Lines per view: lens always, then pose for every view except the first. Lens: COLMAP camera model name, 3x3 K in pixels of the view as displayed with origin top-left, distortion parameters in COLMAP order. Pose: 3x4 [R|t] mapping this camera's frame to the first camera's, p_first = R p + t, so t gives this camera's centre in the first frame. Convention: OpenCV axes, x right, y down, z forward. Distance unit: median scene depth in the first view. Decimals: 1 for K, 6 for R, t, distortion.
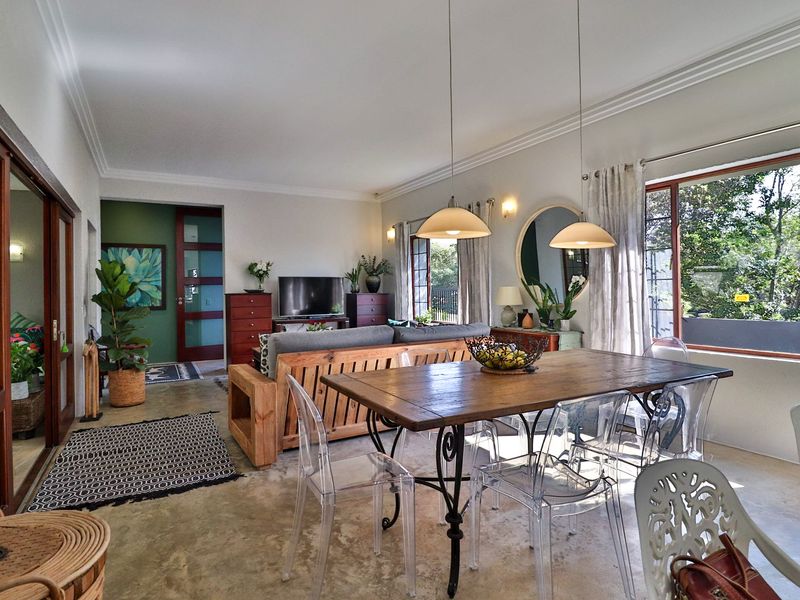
lens RADIAL K [[462.4, 0, 400.2], [0, 462.4, 296.1], [0, 0, 1]] dist [0.003940, -0.003227]
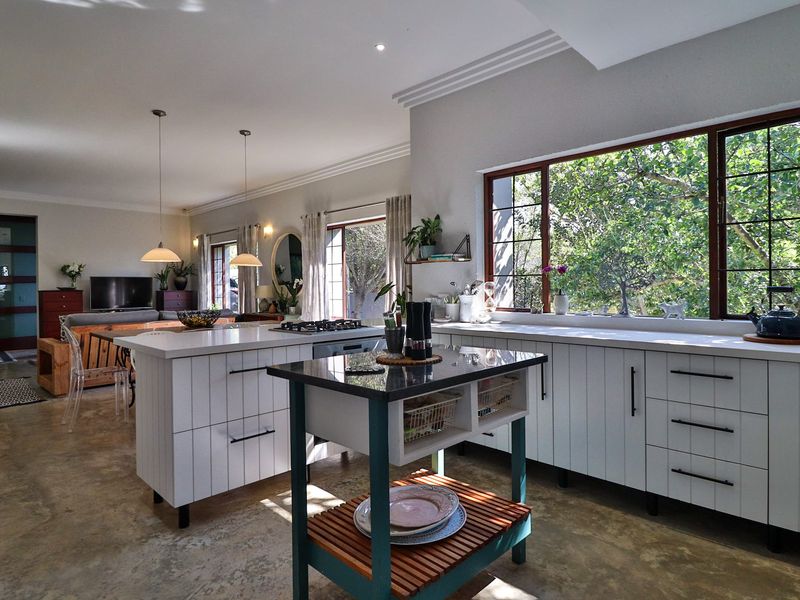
lens RADIAL K [[462.4, 0, 400.4], [0, 462.4, 297.9], [0, 0, 1]] dist [0.003940, -0.003227]
pose [[0.958218, -0.005258, 0.285991, 0.165477], [0.003043, 0.999962, 0.008190, 0.005826], [-0.286023, -0.006977, 0.958197, -0.386899]]
